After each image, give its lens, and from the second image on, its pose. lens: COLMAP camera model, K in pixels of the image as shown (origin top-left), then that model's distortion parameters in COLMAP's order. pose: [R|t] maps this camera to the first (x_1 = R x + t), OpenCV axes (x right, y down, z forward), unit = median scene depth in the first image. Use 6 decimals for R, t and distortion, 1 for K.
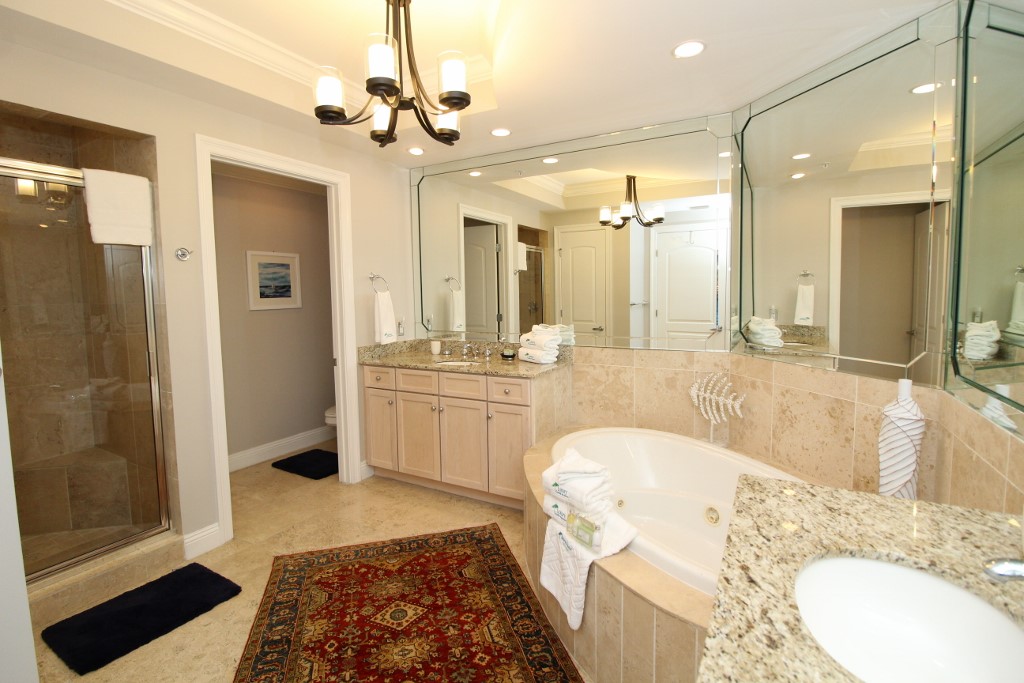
lens RADIAL K [[472.6, 0, 510.8], [0, 472.6, 323.8], [0, 0, 1]] dist [-0.000212, -0.013326]
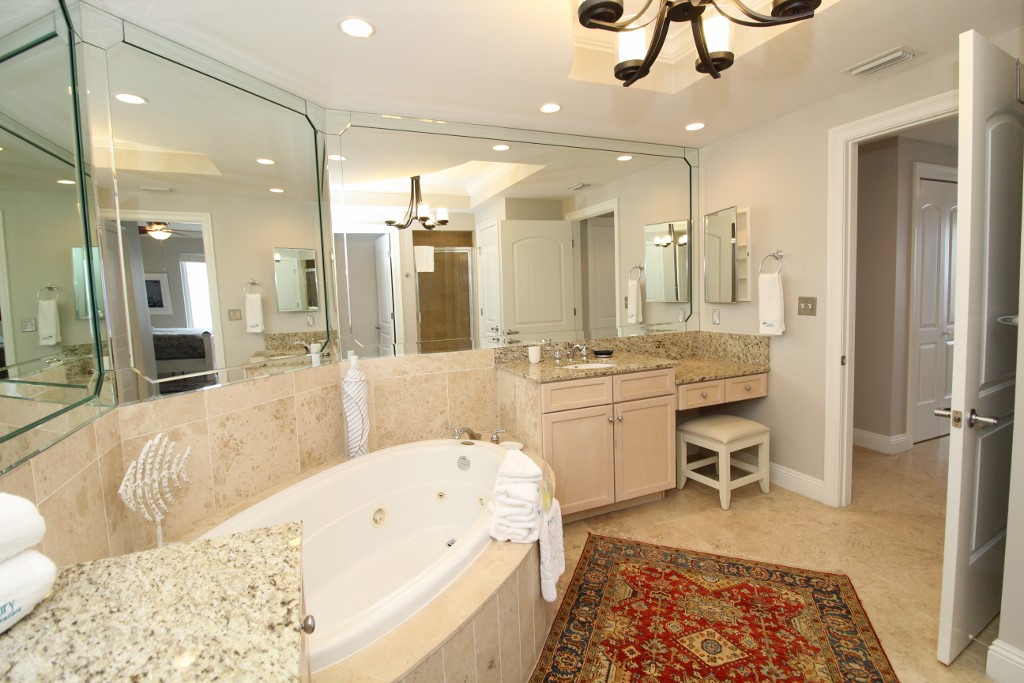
lens RADIAL K [[472.6, 0, 510.8], [0, 472.6, 323.8], [0, 0, 1]] dist [-0.000212, -0.013326]
pose [[-0.785417, -0.005202, 0.618945, -0.469044], [0.087686, 0.988945, 0.119581, -0.115778], [-0.612724, 0.148194, -0.776278, 1.806921]]
